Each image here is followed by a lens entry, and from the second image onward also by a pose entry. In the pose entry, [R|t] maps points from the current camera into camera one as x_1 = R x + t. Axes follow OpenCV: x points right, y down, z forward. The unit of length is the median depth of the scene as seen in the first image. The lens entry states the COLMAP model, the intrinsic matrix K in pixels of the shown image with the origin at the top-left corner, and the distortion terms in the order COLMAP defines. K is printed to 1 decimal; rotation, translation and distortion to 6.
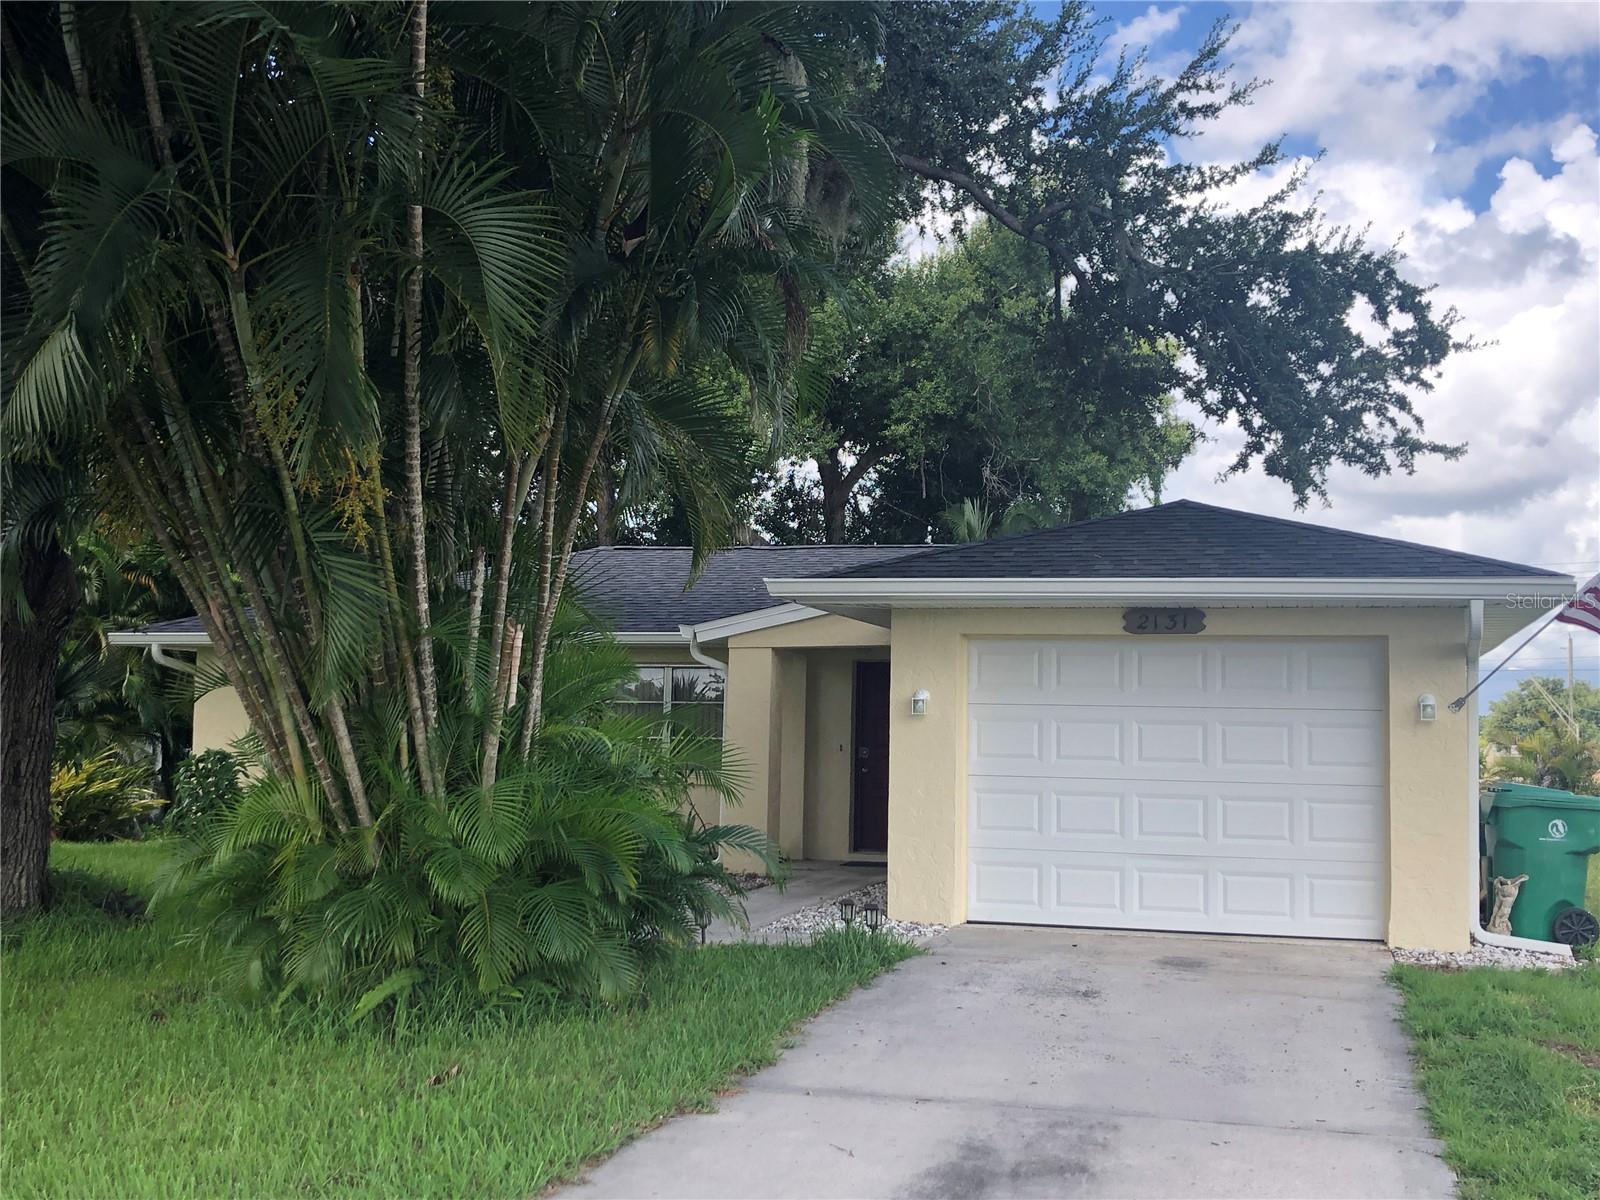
lens RADIAL K [[1826.0, 0, 800.3], [0, 1826.0, 600.0], [0, 0, 1]] dist [0.000181, -0.000087]
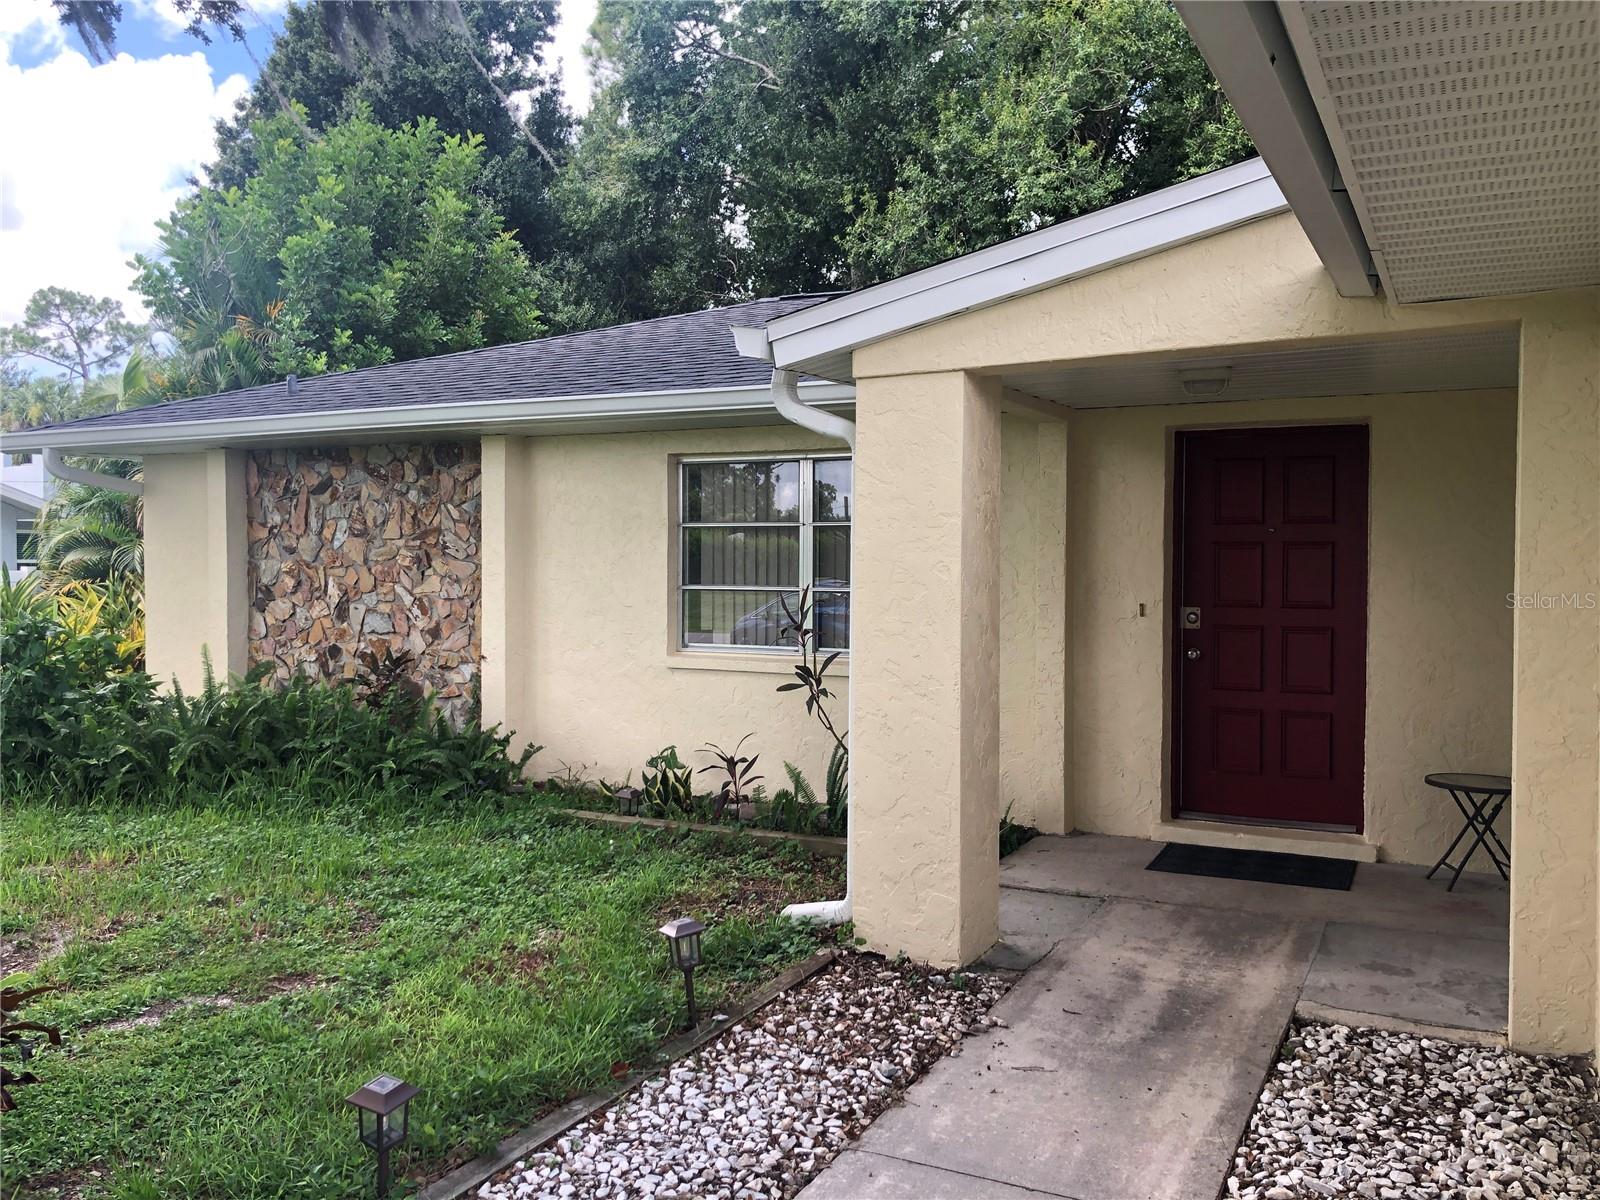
lens RADIAL K [[1306.6, 0, 809.2], [0, 1306.6, 599.9], [0, 0, 1]] dist [0.037538, -0.079651]
pose [[0.979284, -0.009063, -0.202289, 0.005630], [0.030451, 0.994229, 0.102870, 0.039756], [0.200189, -0.106899, 0.973908, 0.645979]]
